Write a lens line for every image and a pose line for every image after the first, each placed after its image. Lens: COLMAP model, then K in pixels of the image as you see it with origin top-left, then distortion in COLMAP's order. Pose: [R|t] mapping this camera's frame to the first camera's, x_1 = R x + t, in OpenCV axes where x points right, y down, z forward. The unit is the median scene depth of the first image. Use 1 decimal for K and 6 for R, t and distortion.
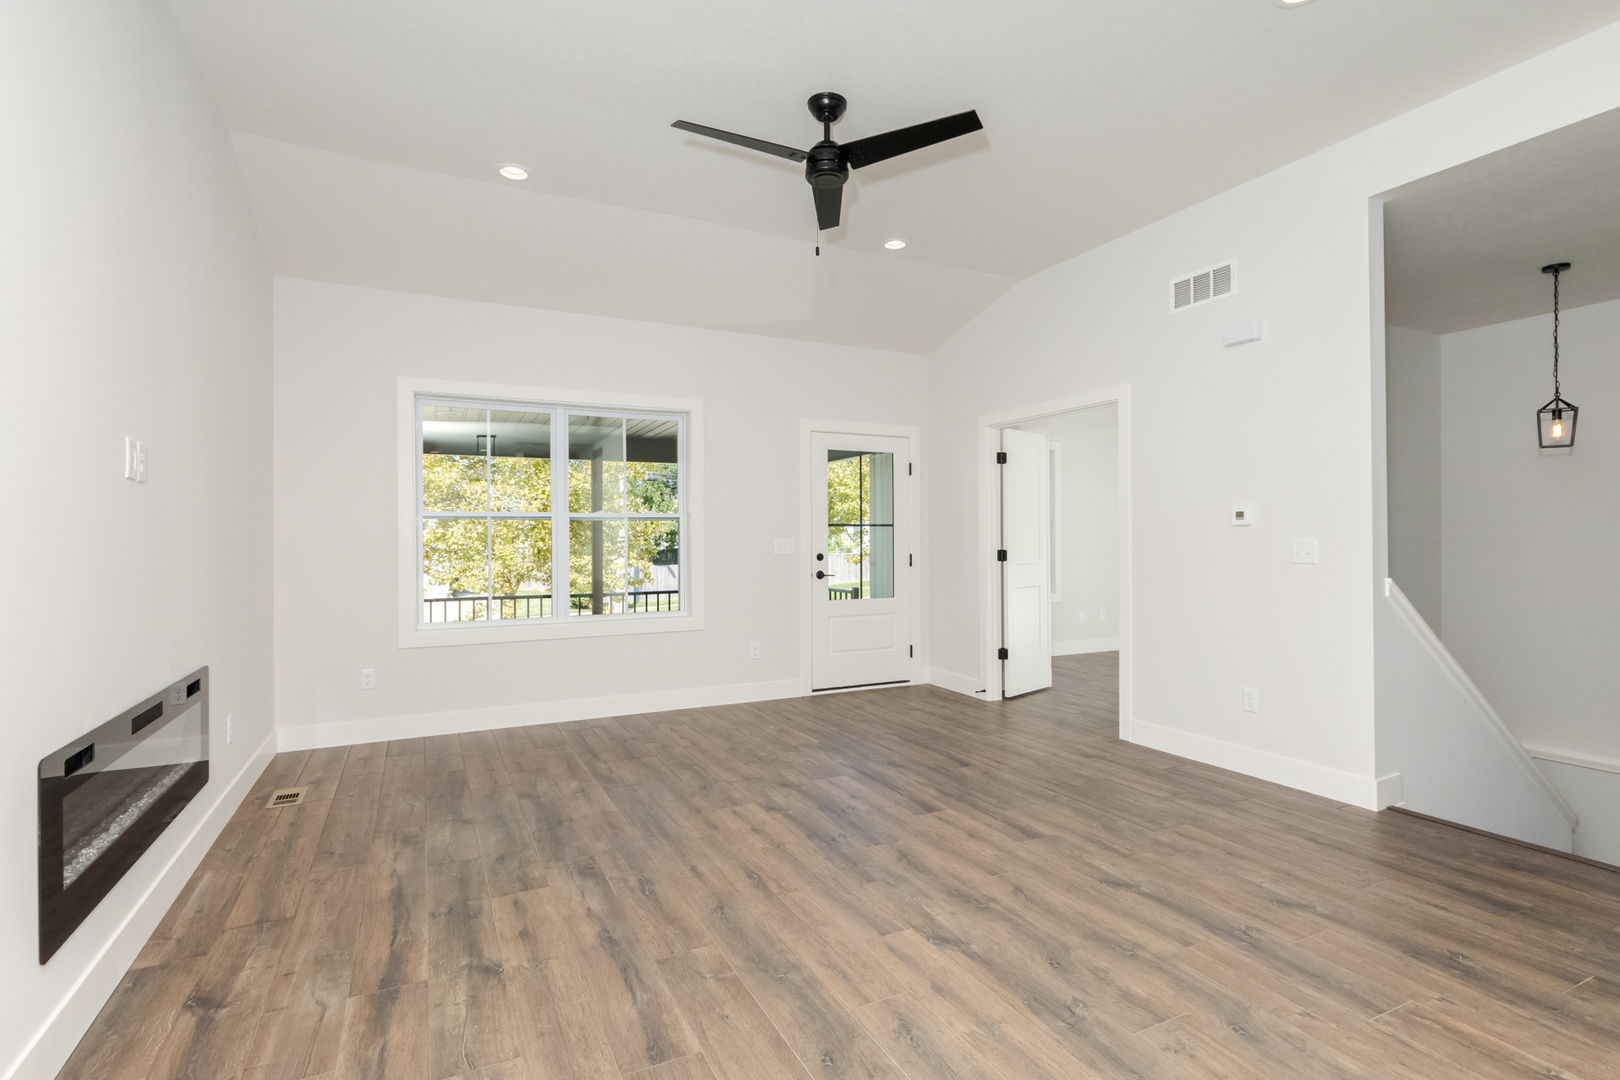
lens RADIAL K [[792.3, 0, 802.0], [0, 792.3, 543.4], [0, 0, 1]] dist [-0.004205, -0.000899]
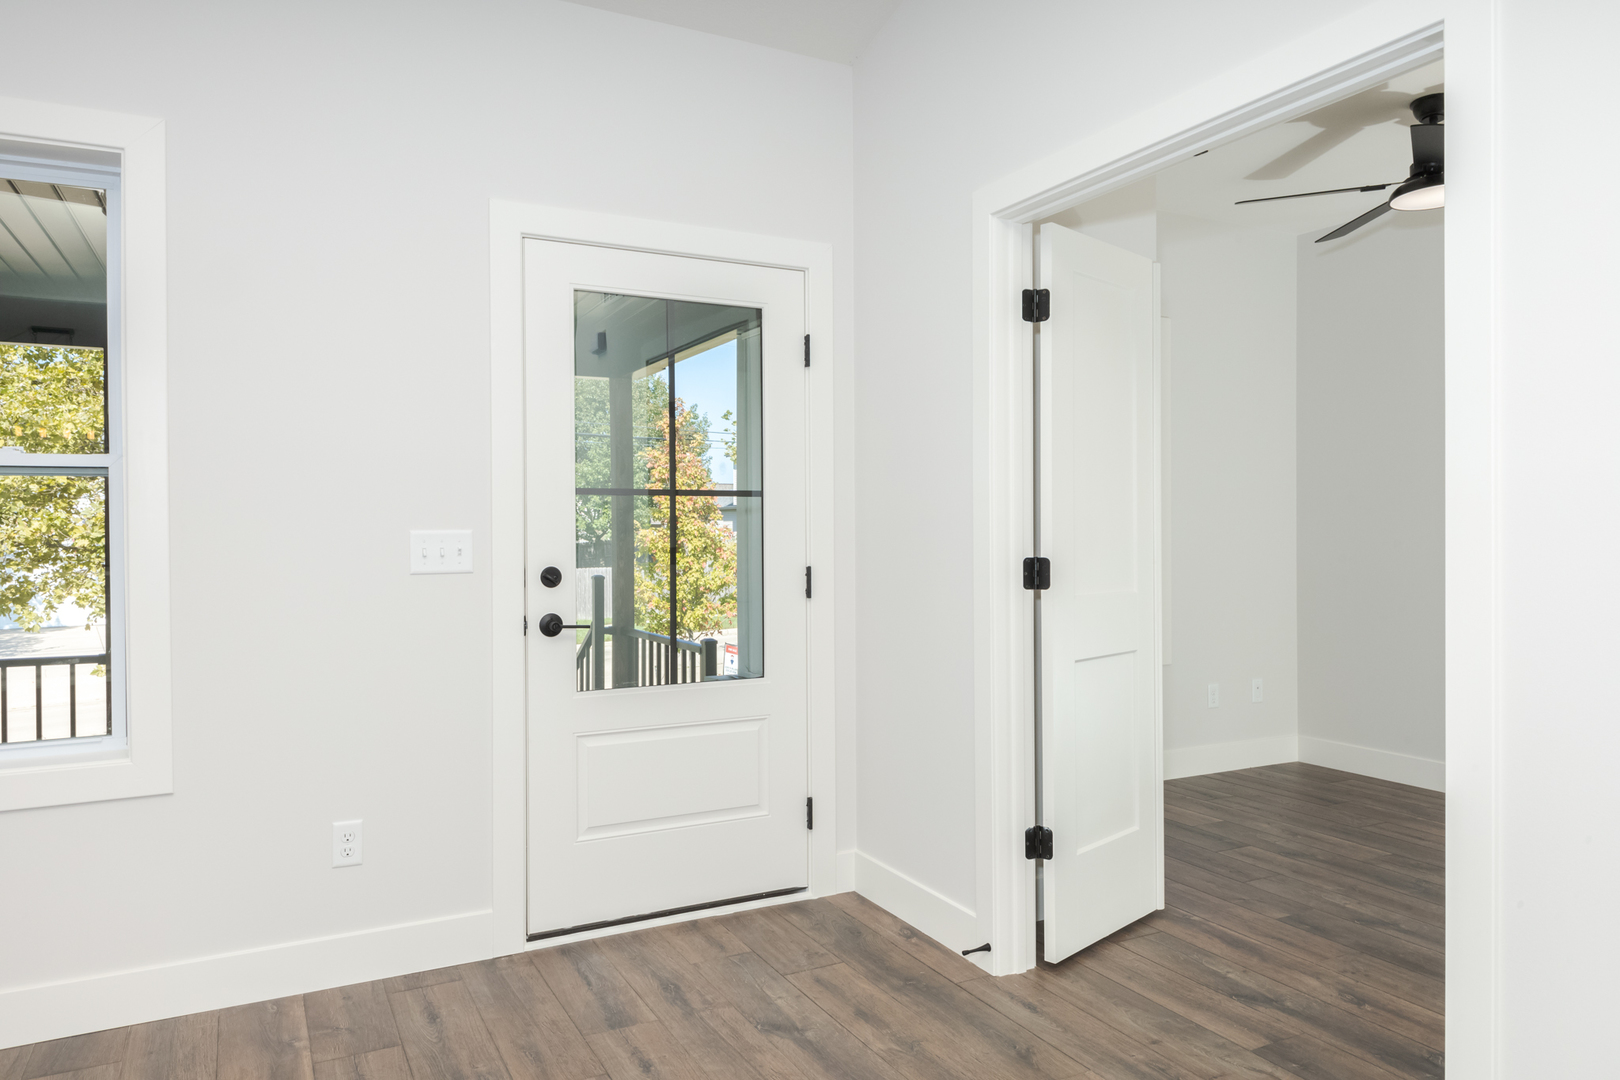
lens RADIAL K [[1088.7, 0, 809.0], [0, 1088.7, 547.9], [0, 0, 1]] dist [-0.000153, 0.001983]
pose [[0.999668, -0.001216, 0.025753, 0.135023], [0.000939, 0.999941, 0.010782, -0.001972], [-0.025765, -0.010754, 0.999610, 0.501272]]
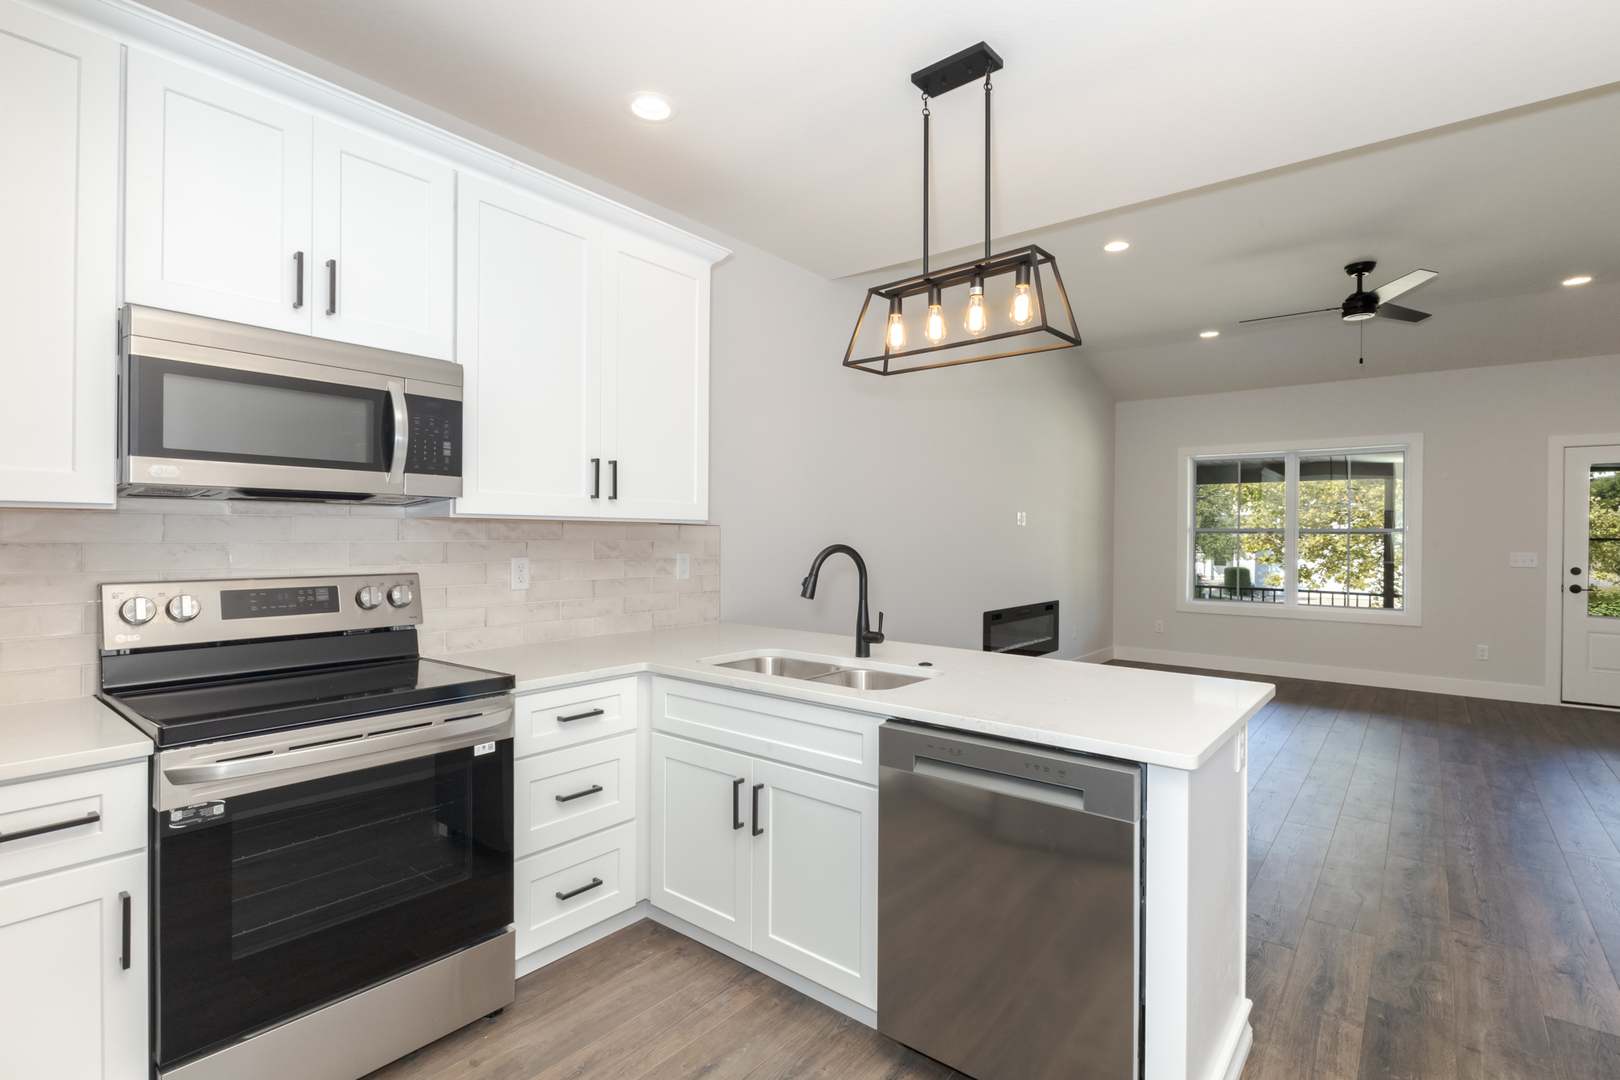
lens RADIAL K [[792.3, 0, 813.9], [0, 792.3, 549.5], [0, 0, 1]] dist [-0.004205, -0.000899]
pose [[0.442655, 0.014586, -0.896573, 0.508867], [-0.002059, 0.999882, 0.015251, -0.024248], [0.896689, -0.004905, 0.442633, -0.324424]]
